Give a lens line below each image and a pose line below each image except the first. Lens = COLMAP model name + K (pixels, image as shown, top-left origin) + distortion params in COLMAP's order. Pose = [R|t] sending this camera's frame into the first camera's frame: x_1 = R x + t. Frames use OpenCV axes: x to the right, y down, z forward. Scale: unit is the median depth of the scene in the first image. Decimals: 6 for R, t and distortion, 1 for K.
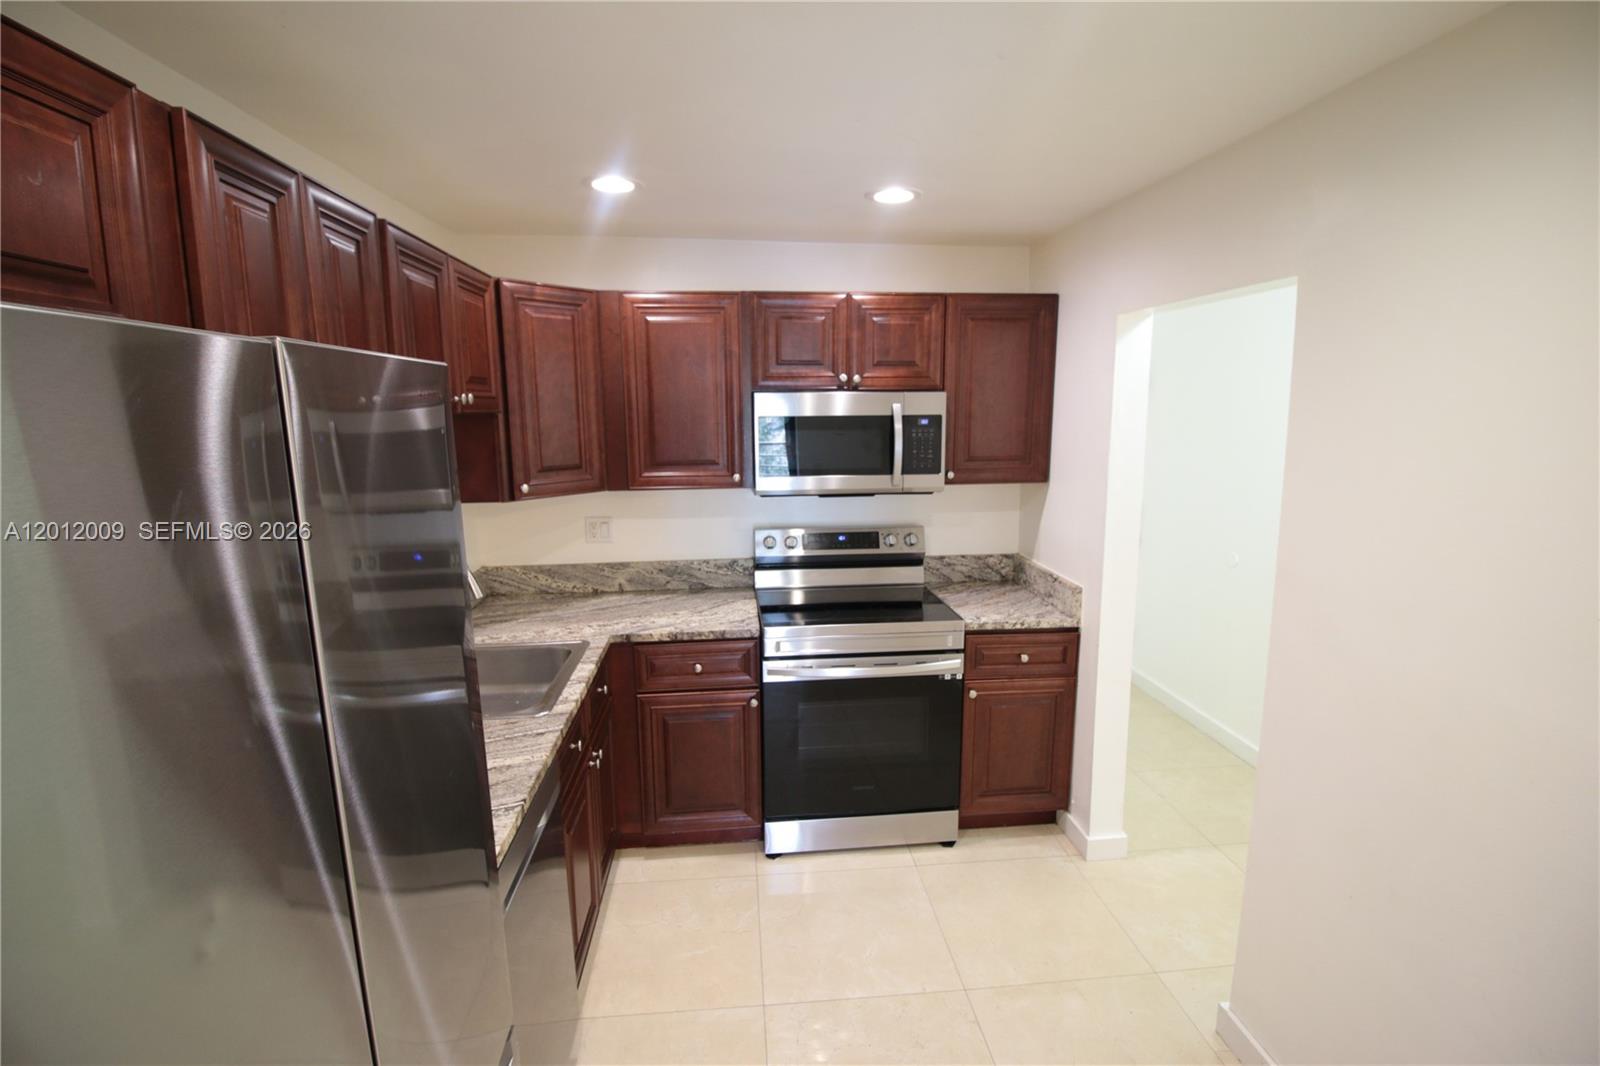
lens RADIAL K [[739.2, 0, 799.5], [0, 739.2, 525.6], [0, 0, 1]] dist [-0.000811, -0.011947]
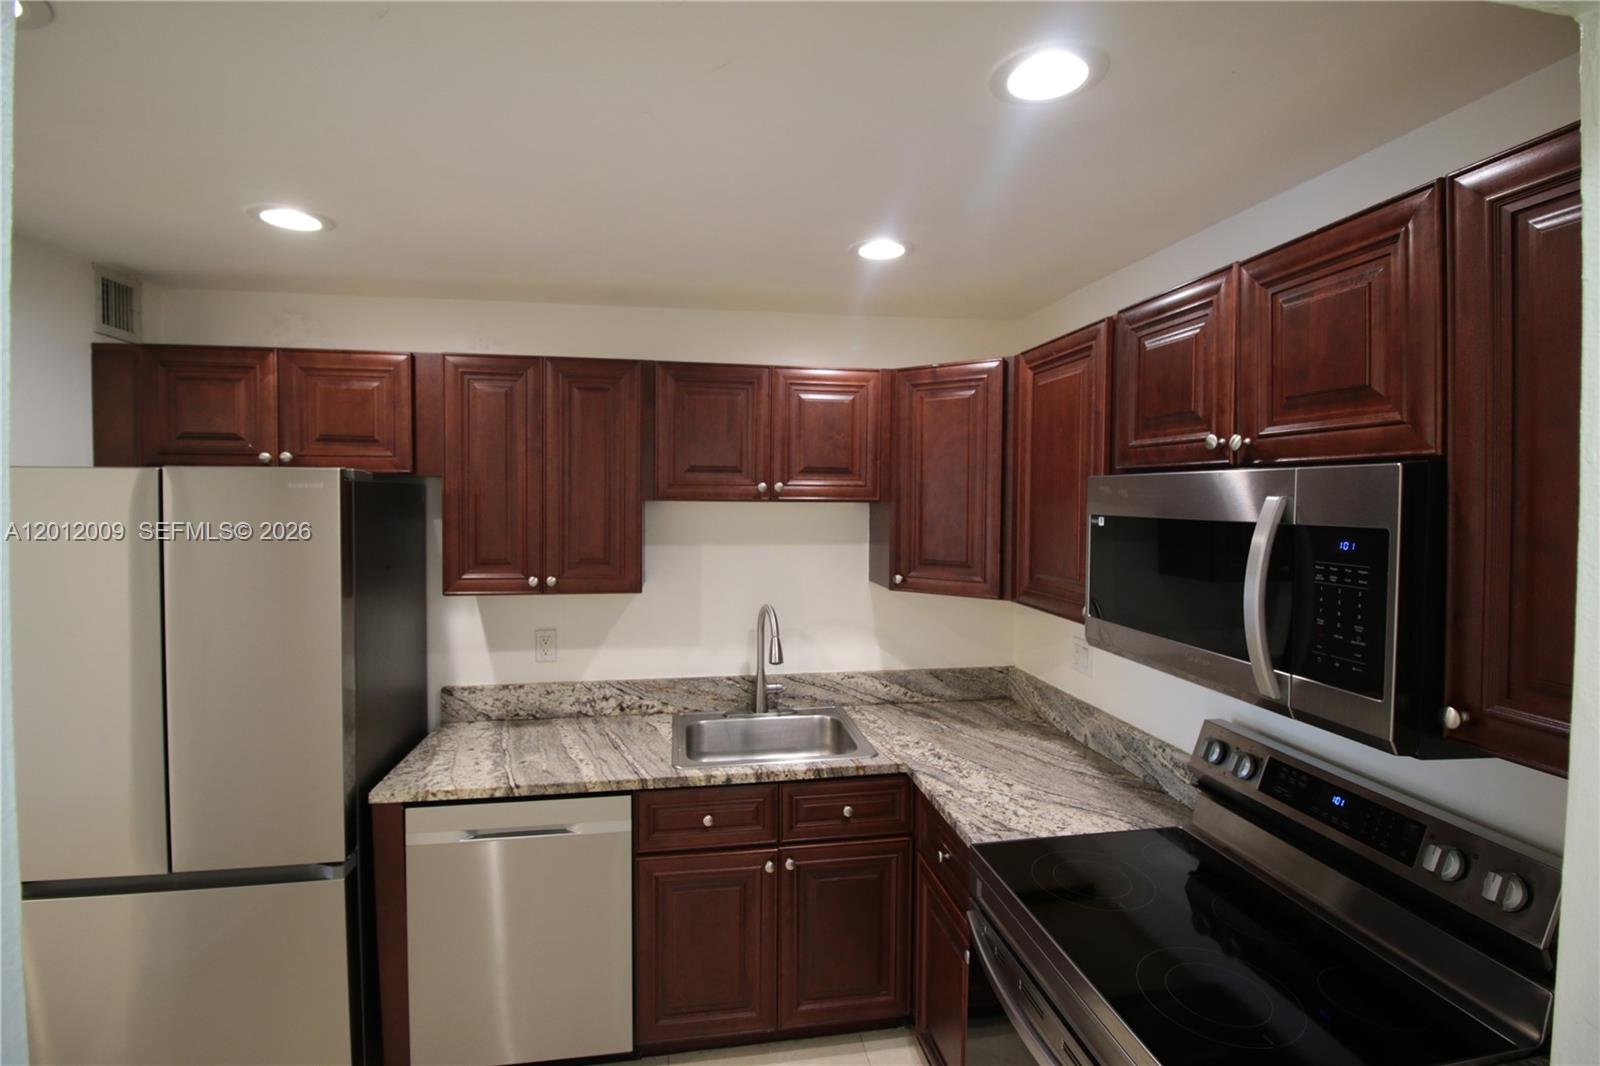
lens RADIAL K [[739.2, 0, 802.3], [0, 739.2, 524.7], [0, 0, 1]] dist [-0.000811, -0.011947]
pose [[0.071366, 0.047443, -0.996321, 0.512637], [-0.167713, 0.985218, 0.034901, -0.118087], [0.983249, 0.164606, 0.078268, 0.704151]]
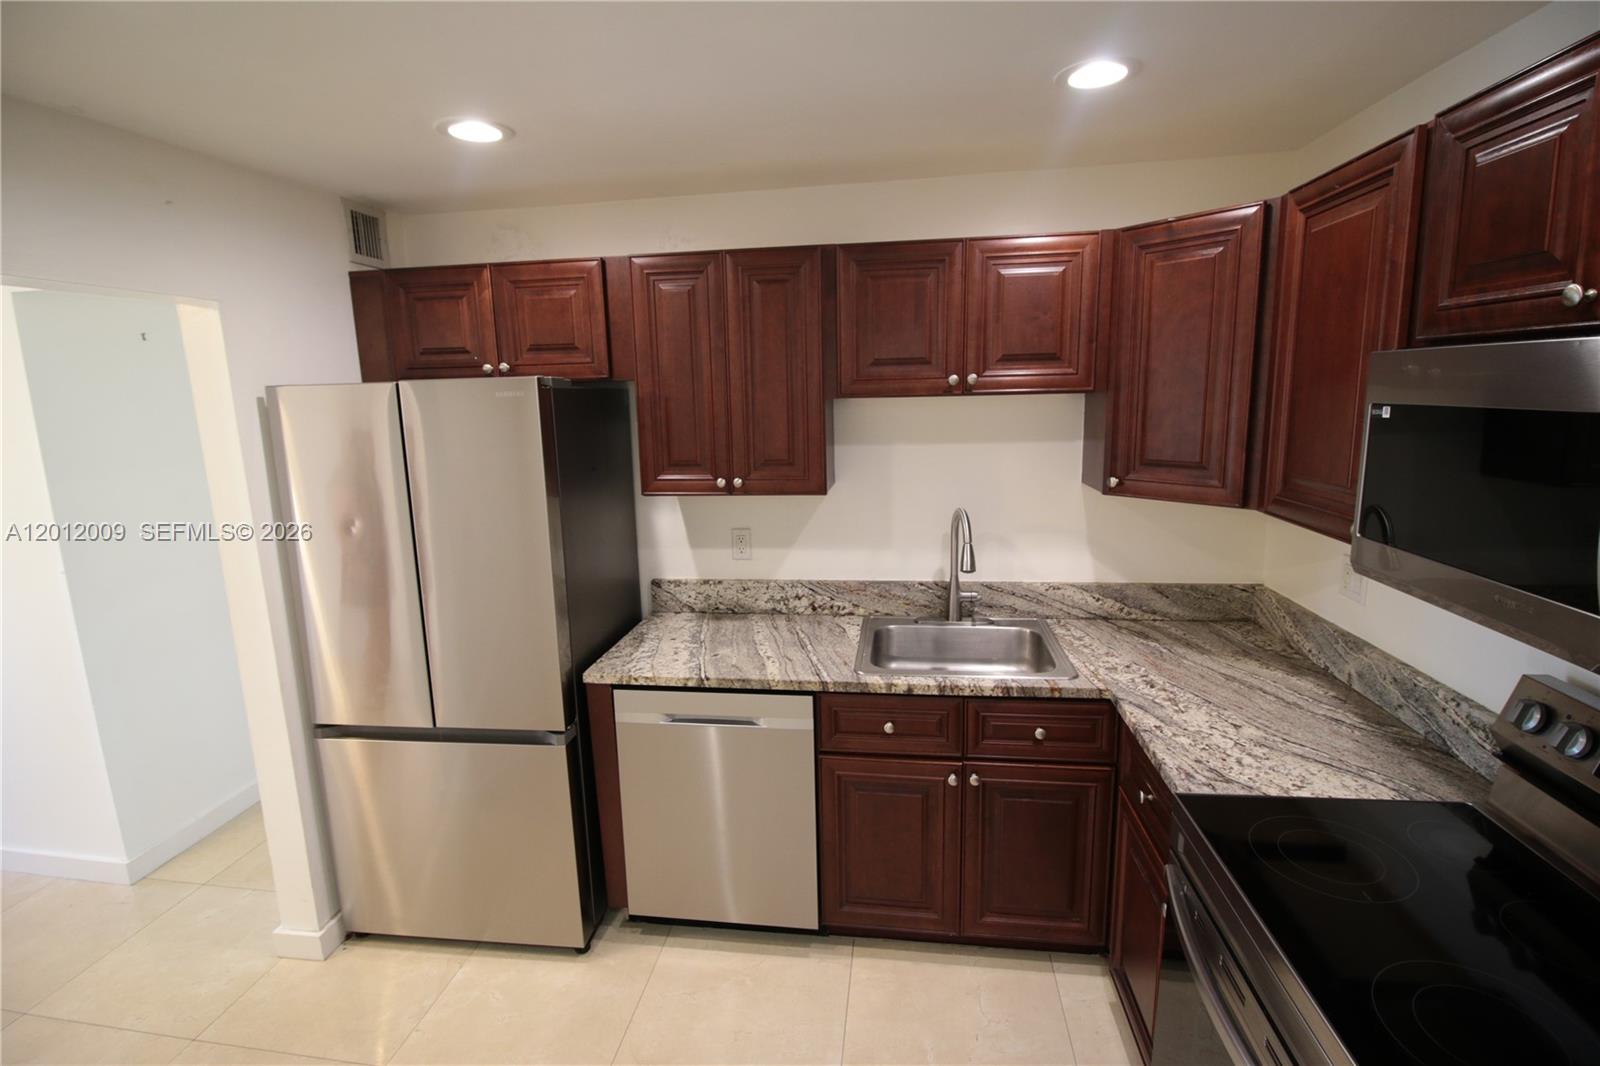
lens RADIAL K [[739.2, 0, 802.4], [0, 739.2, 524.5], [0, 0, 1]] dist [-0.000811, -0.011947]
pose [[-0.231829, 0.187427, -0.954529, 0.458449], [-0.129781, 0.966531, 0.221304, -0.126978], [0.964060, 0.175184, -0.199746, 0.745565]]
